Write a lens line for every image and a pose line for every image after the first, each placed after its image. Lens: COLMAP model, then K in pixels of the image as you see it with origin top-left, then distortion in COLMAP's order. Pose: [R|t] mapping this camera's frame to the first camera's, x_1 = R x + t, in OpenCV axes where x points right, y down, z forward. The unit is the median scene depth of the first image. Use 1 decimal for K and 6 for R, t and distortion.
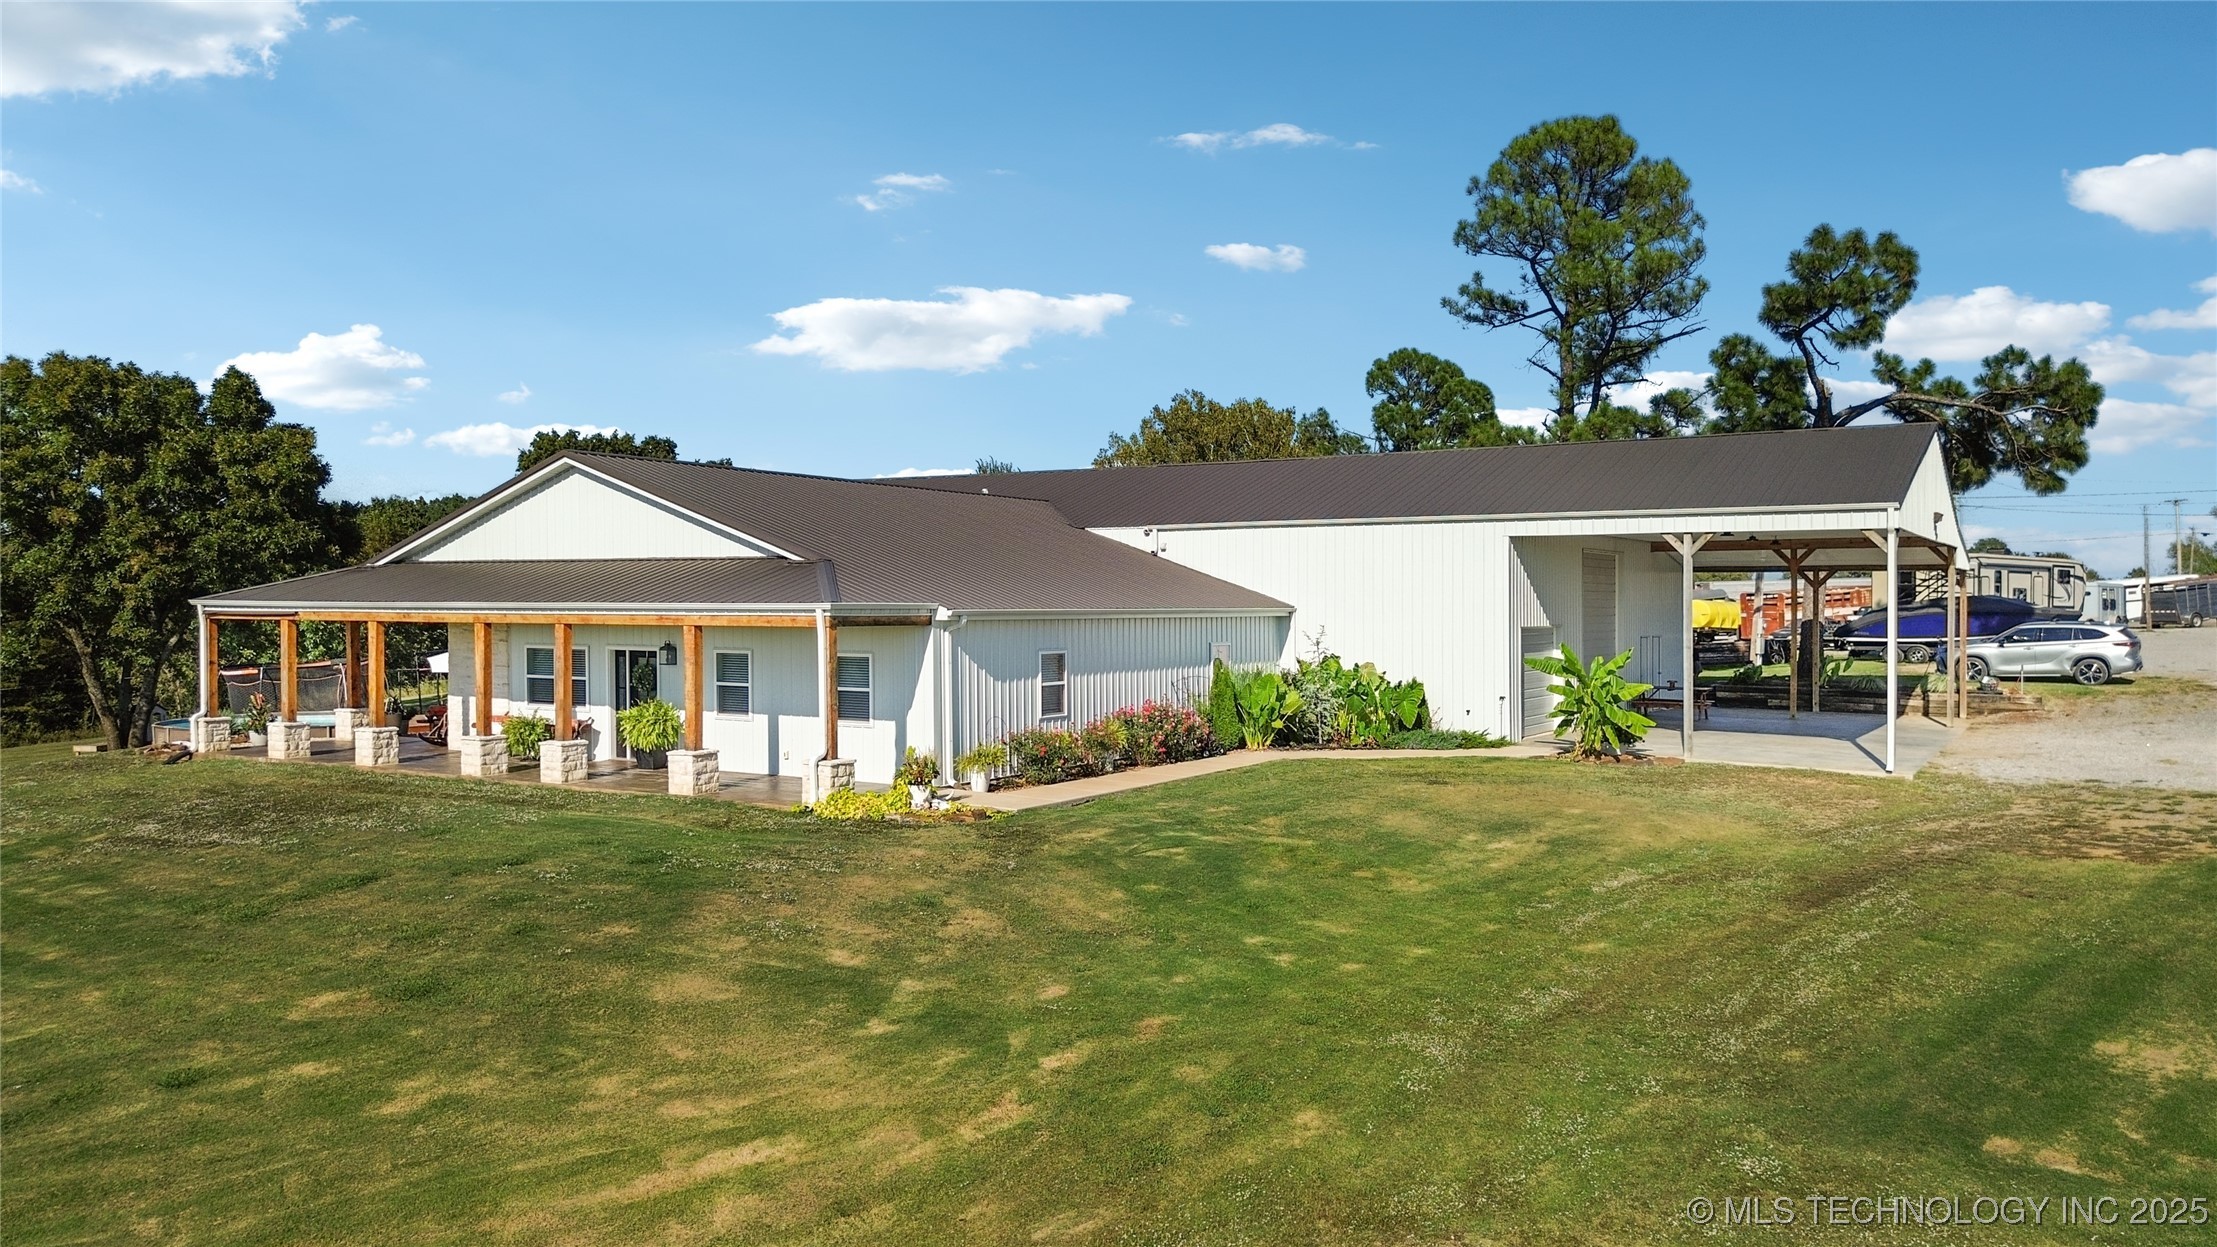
lens RADIAL K [[1618.8, 0, 1081.7], [0, 1618.8, 682.8], [0, 0, 1]] dist [0.039535, -0.026290]
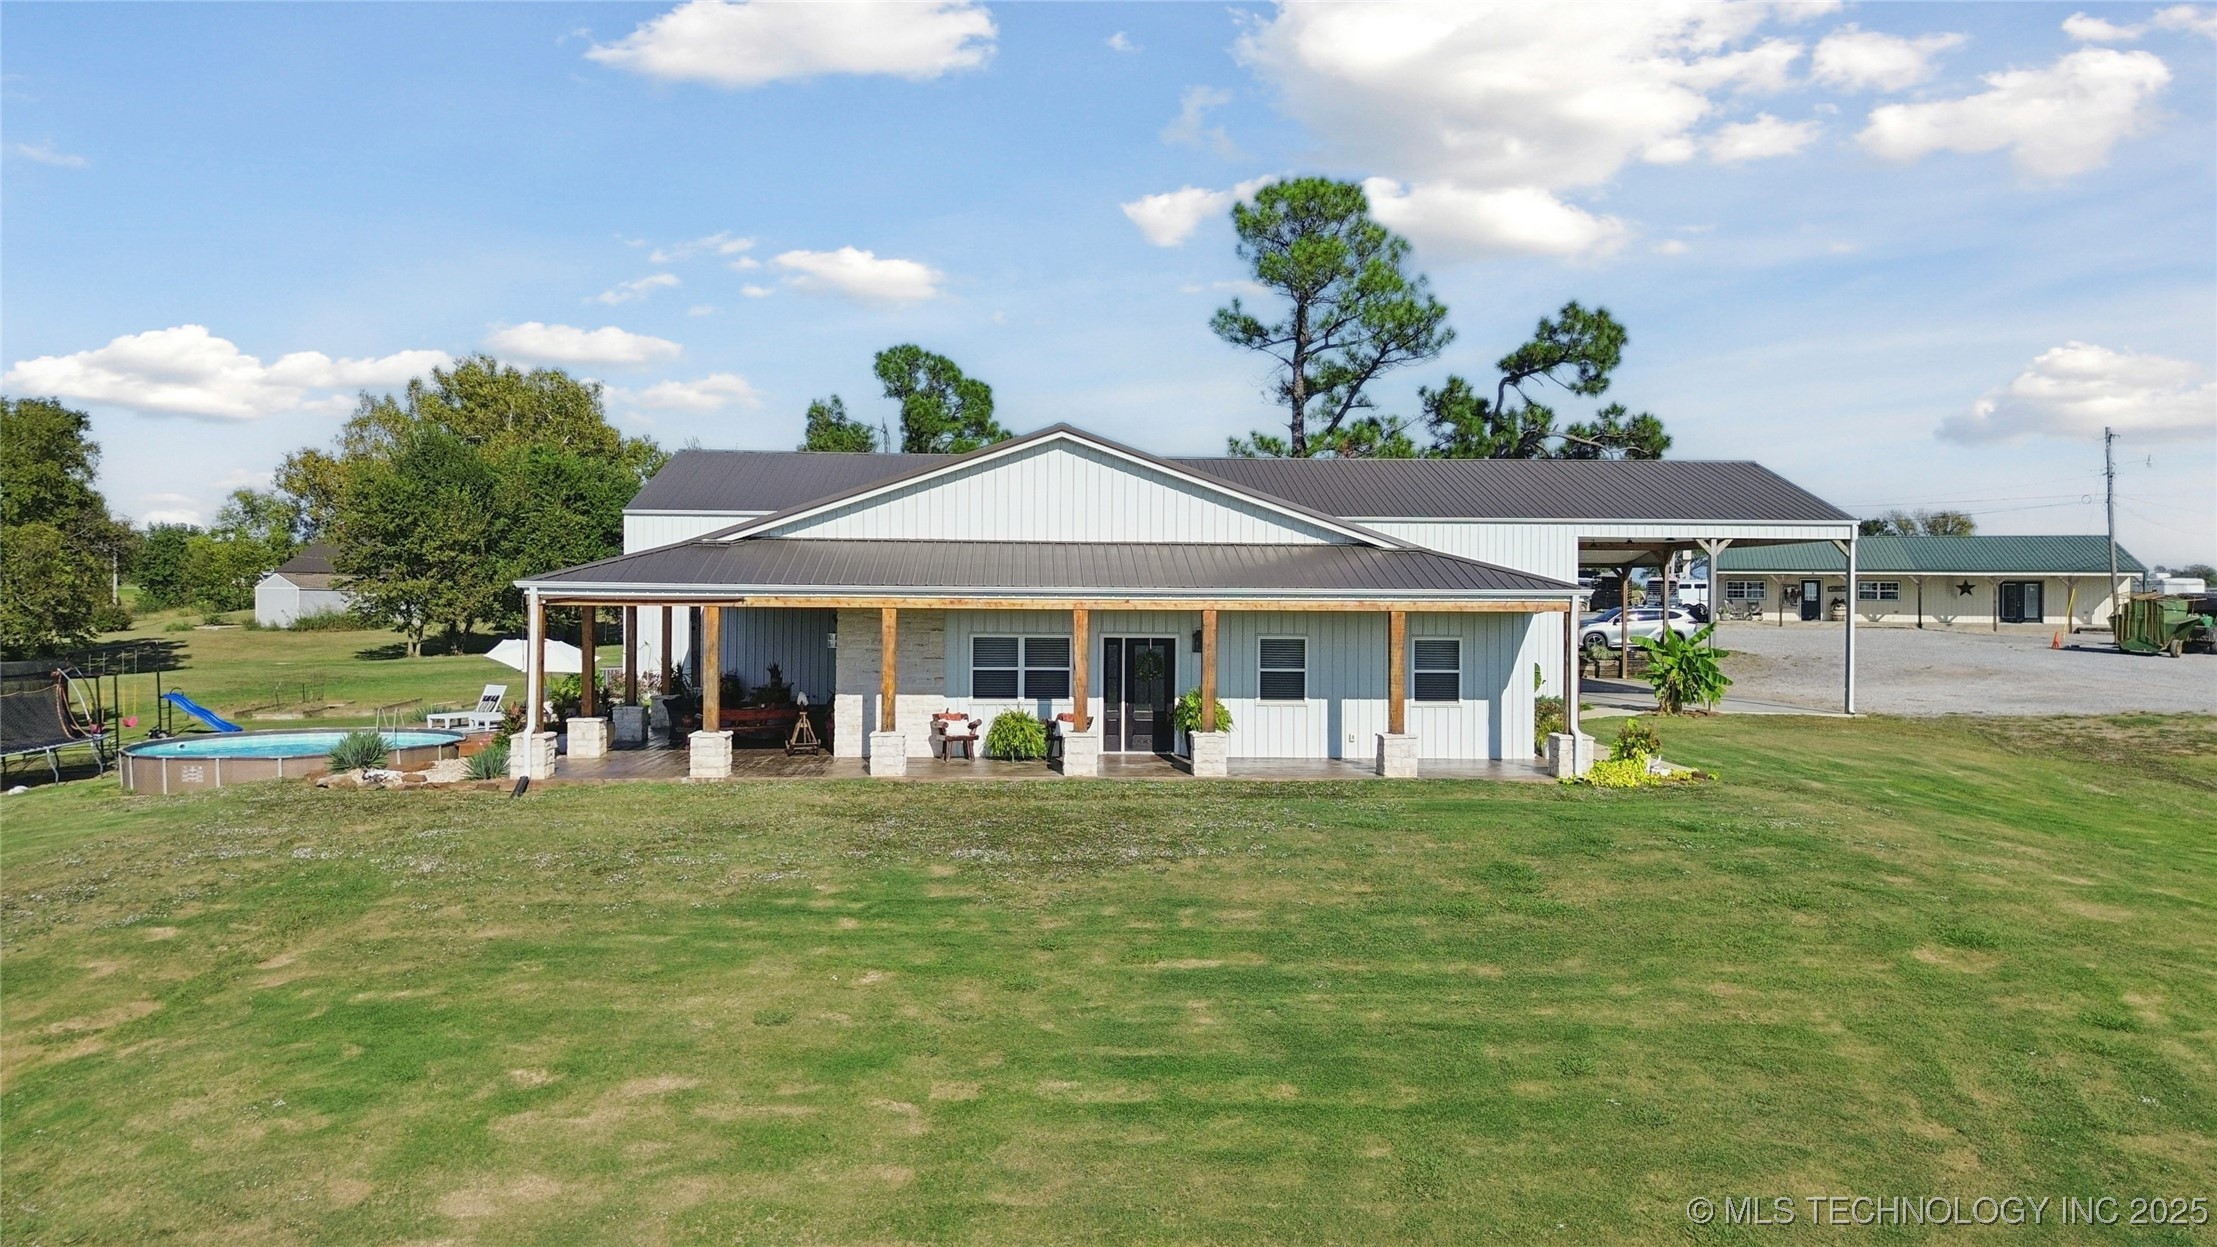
lens RADIAL K [[1618.8, 0, 1122.0], [0, 1618.8, 608.8], [0, 0, 1]] dist [0.039535, -0.026290]
pose [[0.813125, -0.003325, 0.582080, -0.796275], [0.023791, 0.999338, -0.027526, -0.010900], [-0.581603, 0.036231, 0.812665, 0.220189]]
